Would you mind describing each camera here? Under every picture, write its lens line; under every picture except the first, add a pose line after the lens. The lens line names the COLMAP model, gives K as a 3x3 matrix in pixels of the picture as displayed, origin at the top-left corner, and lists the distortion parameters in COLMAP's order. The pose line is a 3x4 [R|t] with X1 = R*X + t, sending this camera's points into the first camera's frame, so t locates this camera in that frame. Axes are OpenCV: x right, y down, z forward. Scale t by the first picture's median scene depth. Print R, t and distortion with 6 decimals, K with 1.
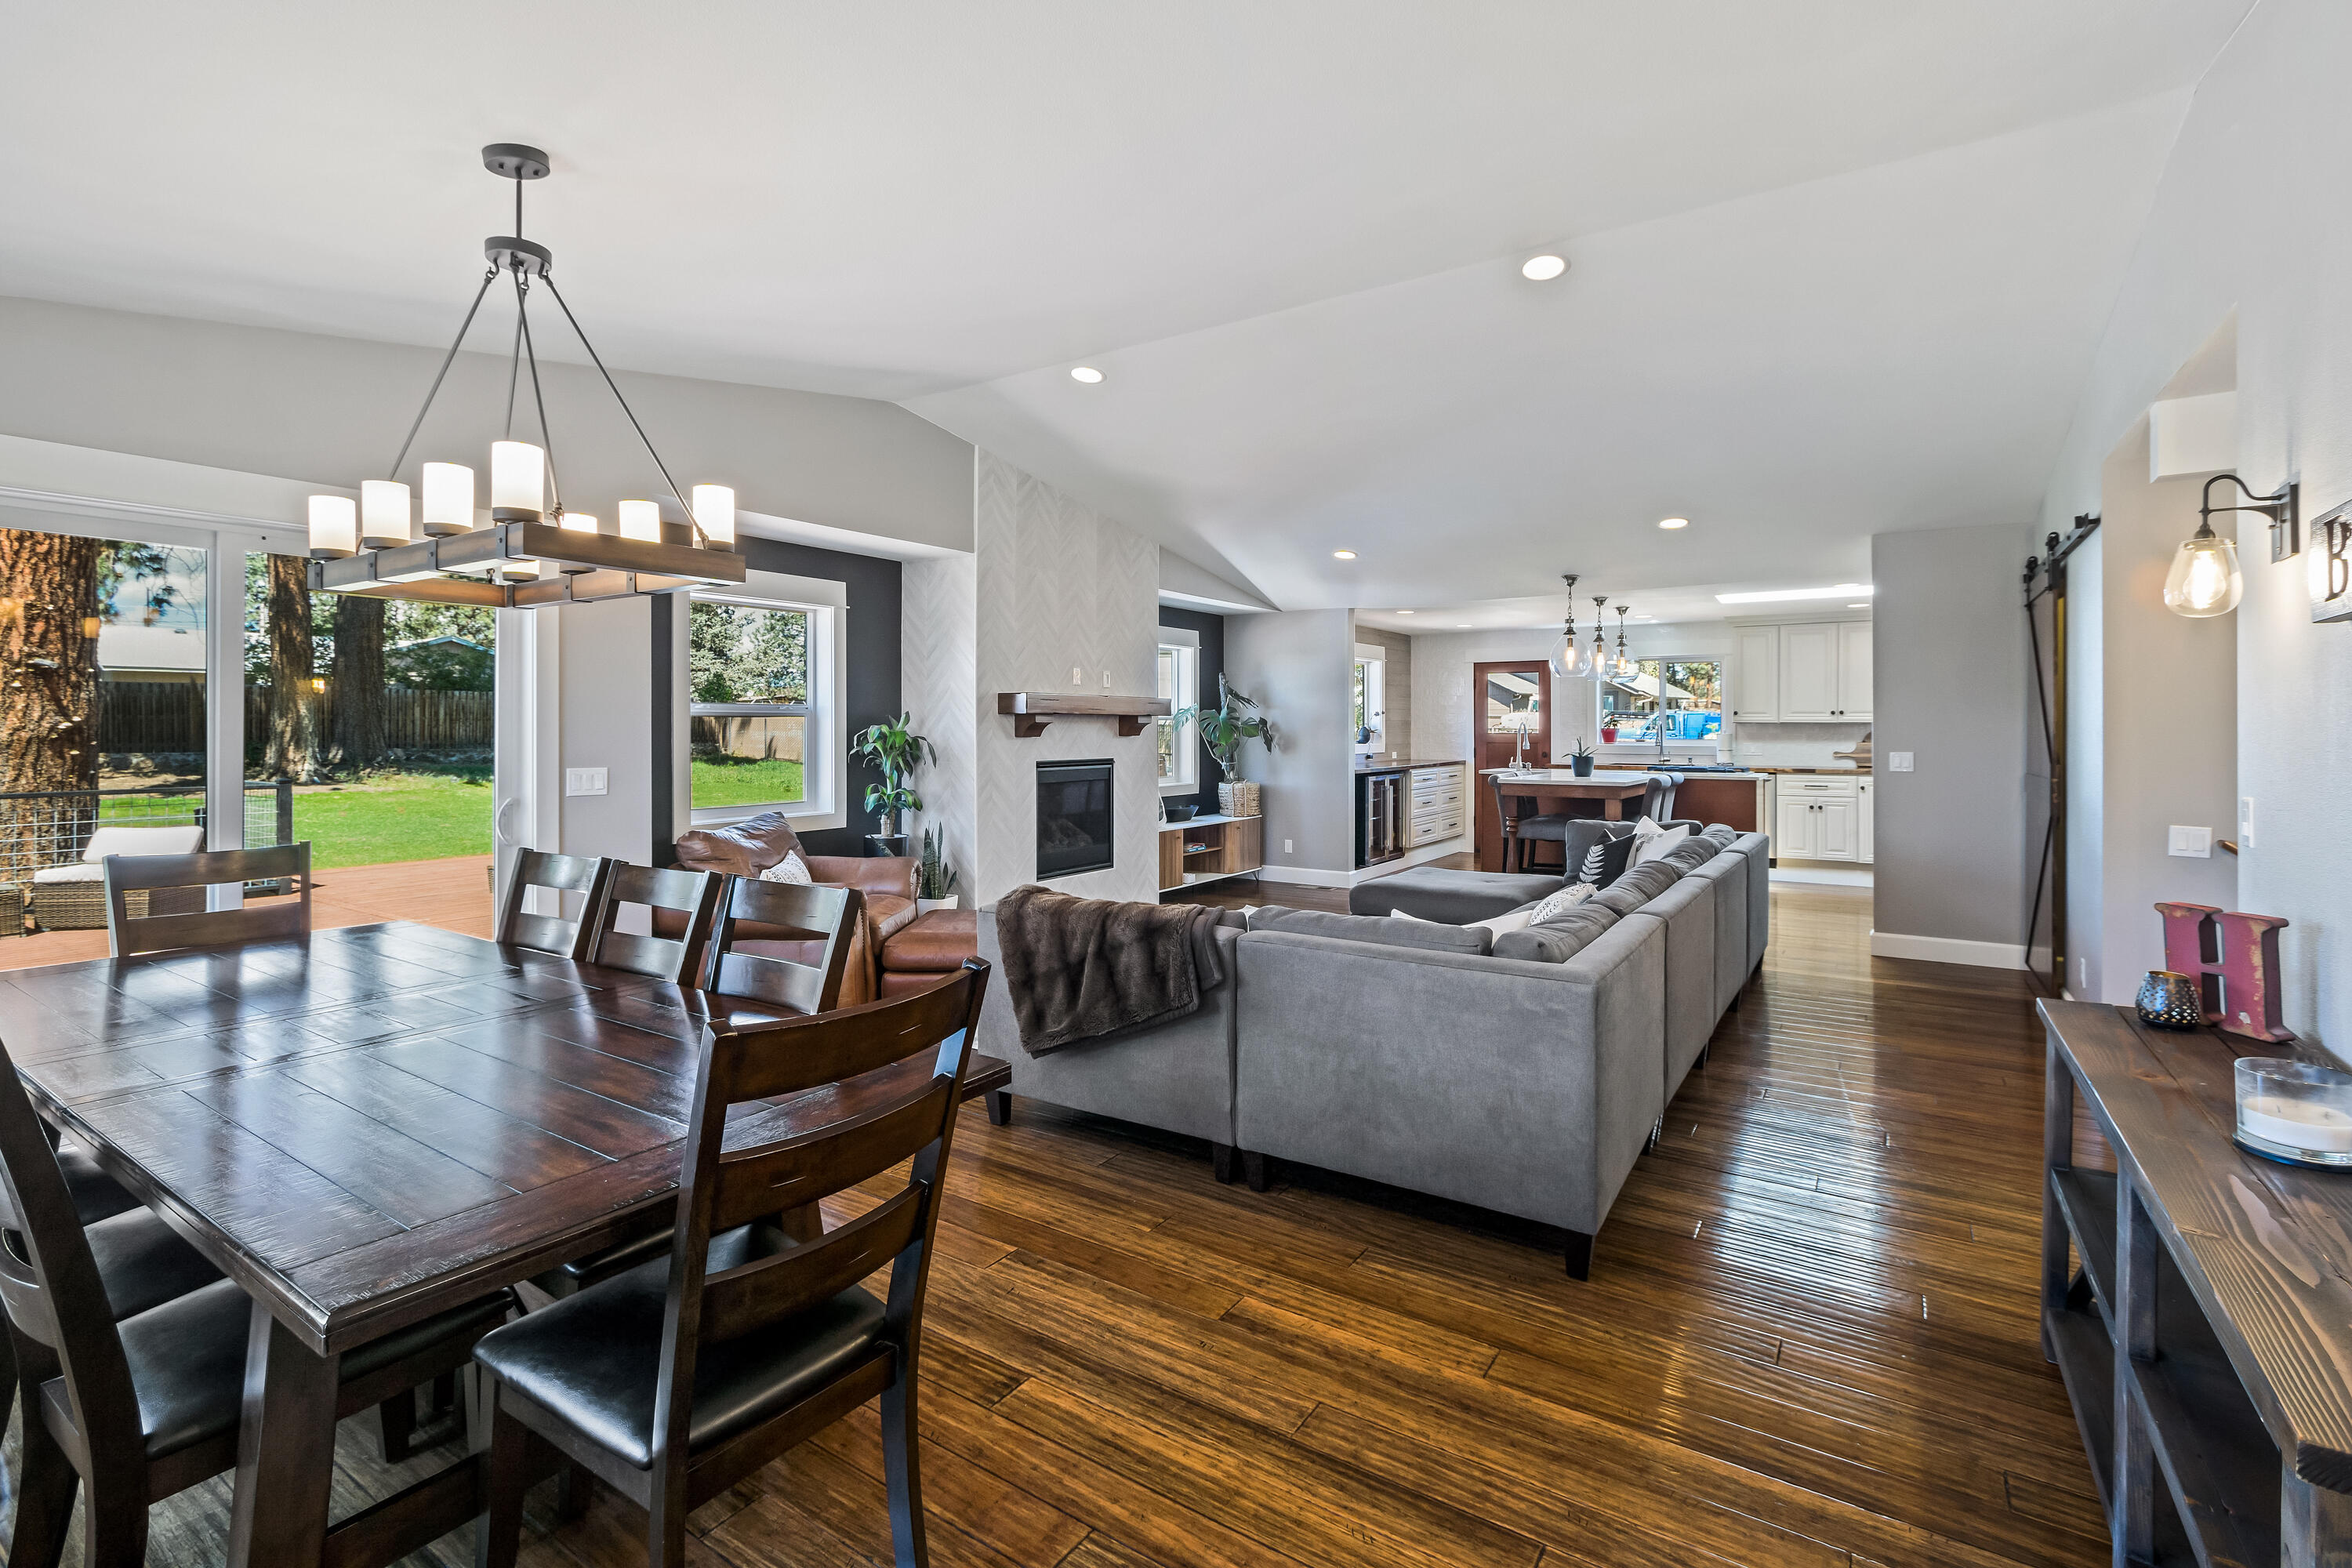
lens RADIAL K [[1089.2, 0, 1176.0], [0, 1089.2, 734.3], [0, 0, 1]] dist [0.001059, 0.000045]
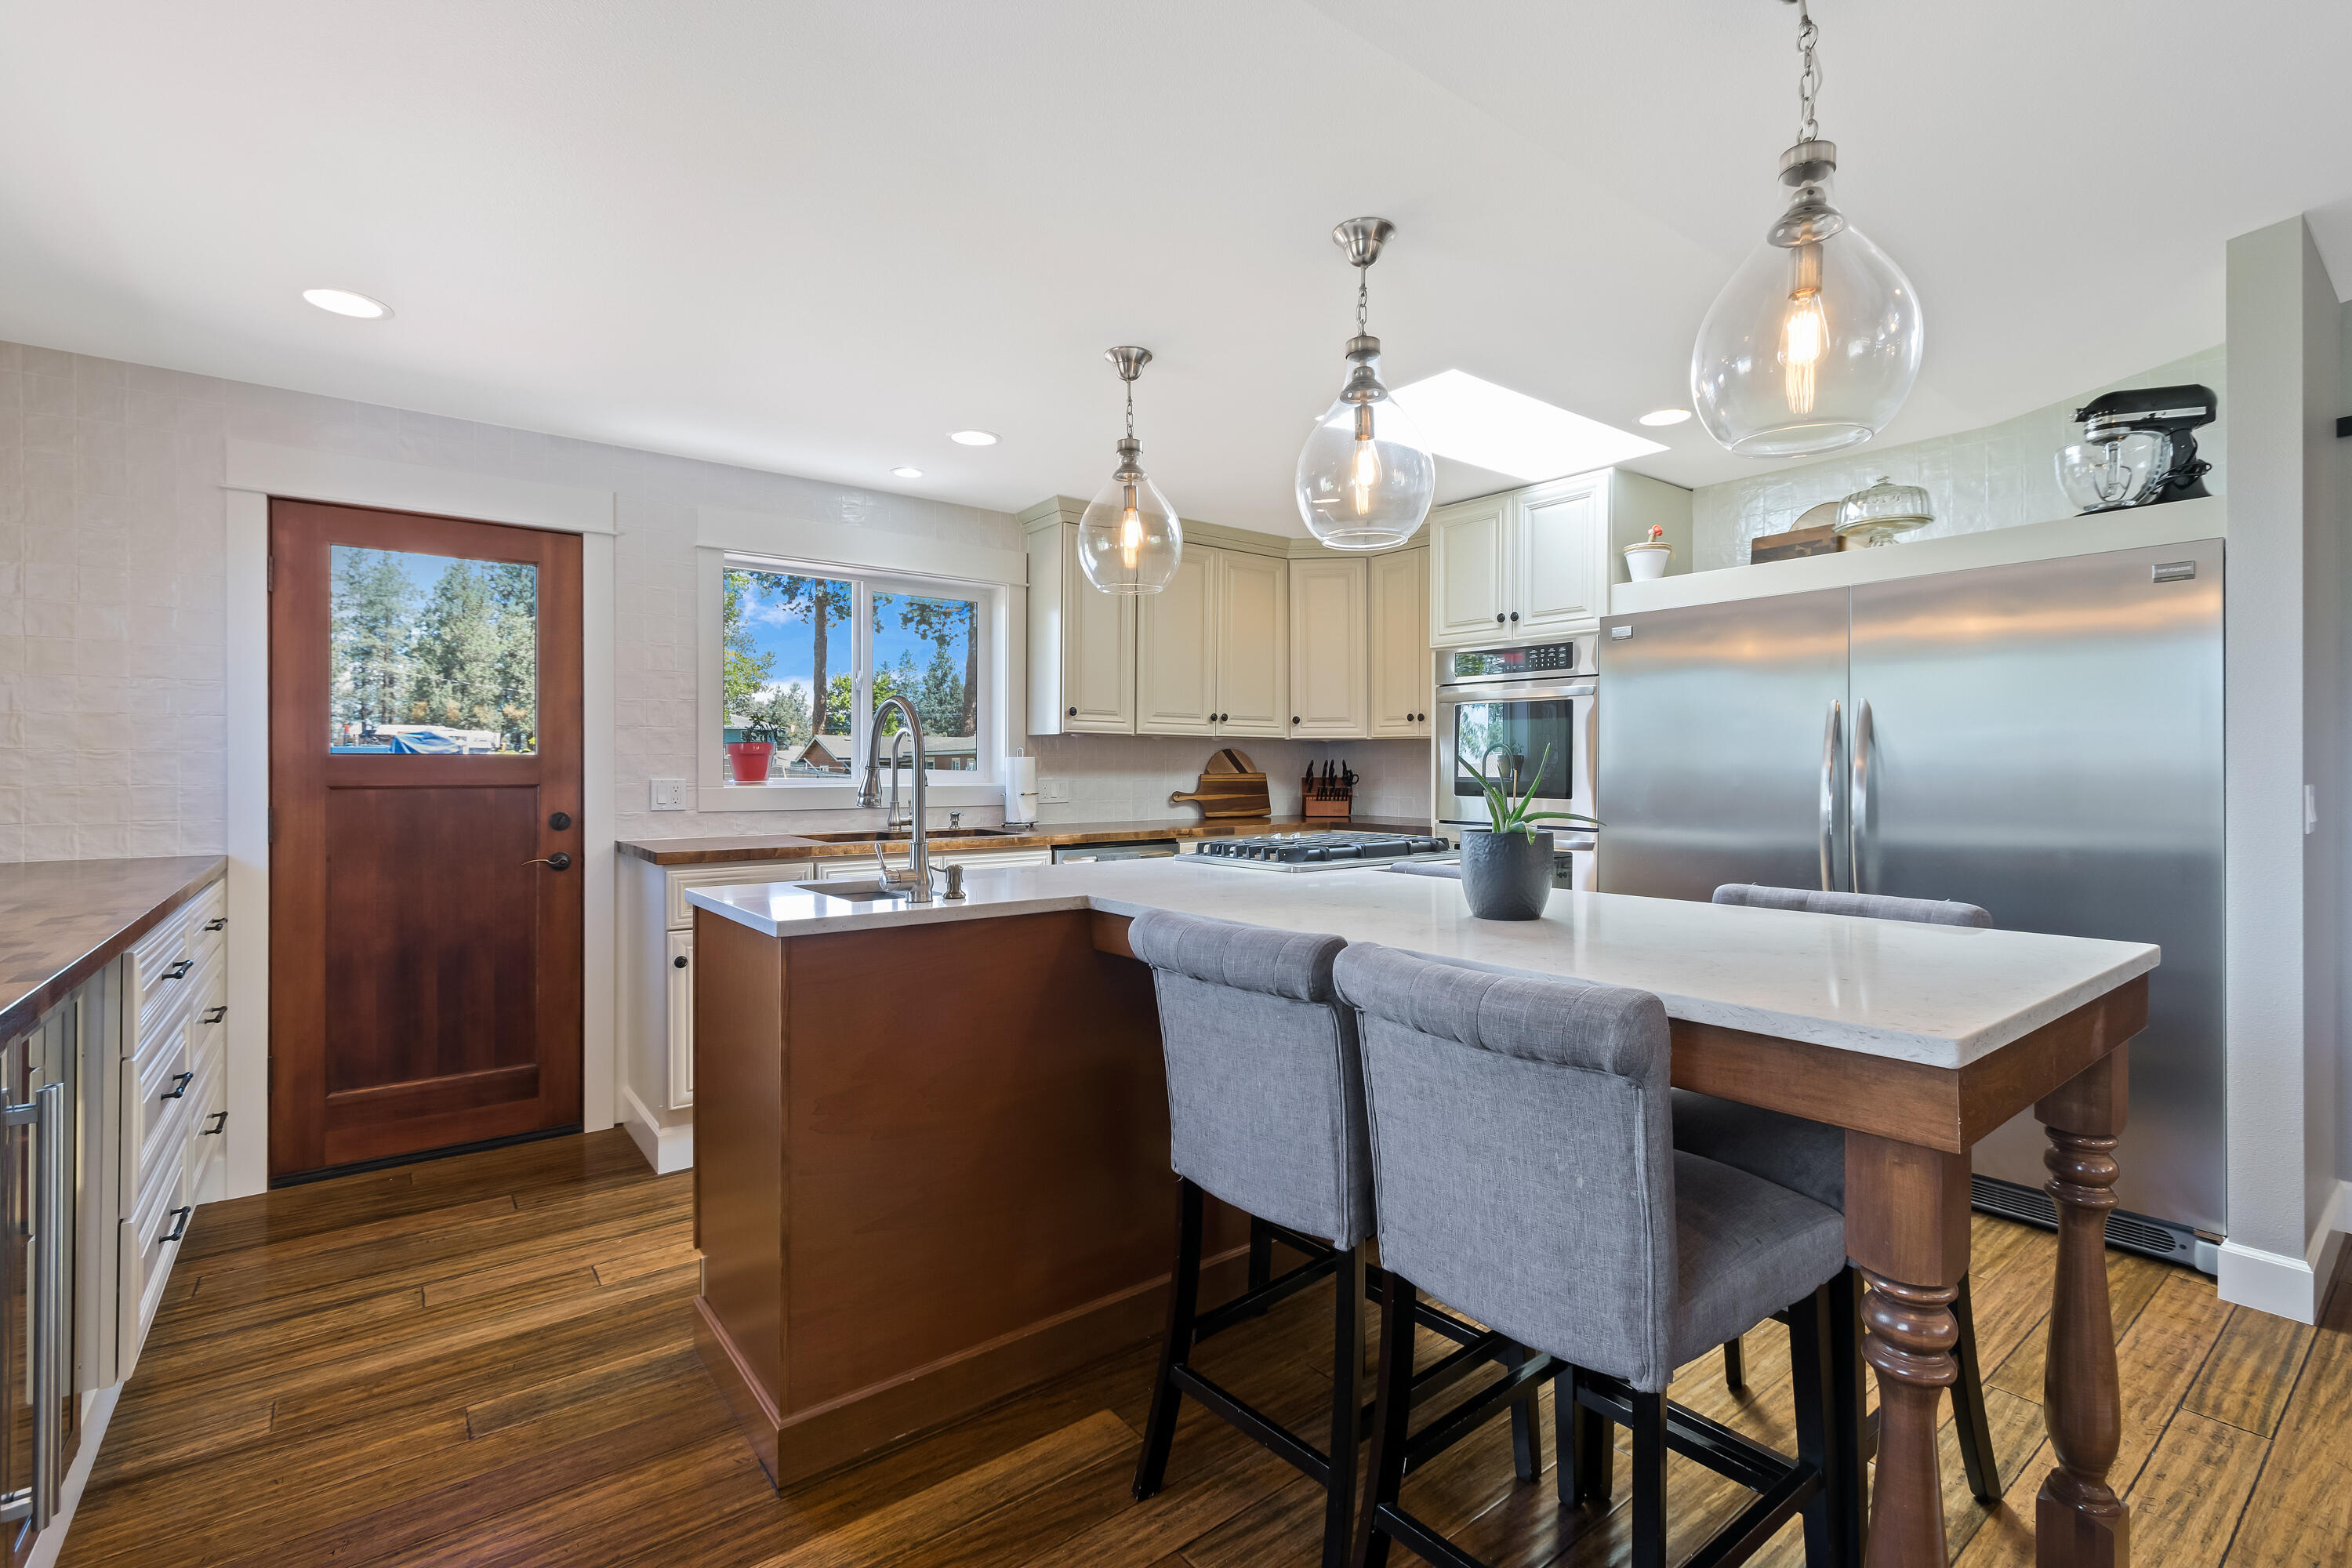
lens RADIAL K [[1063.1, 0, 1180.1], [0, 1063.1, 758.6], [0, 0, 1]] dist [-0.000970, -0.000142]
pose [[0.321943, 0.006905, 0.946734, 0.124749], [0.005772, 0.999941, -0.009255, 0.005235], [-0.946741, 0.008444, 0.321884, 0.937802]]
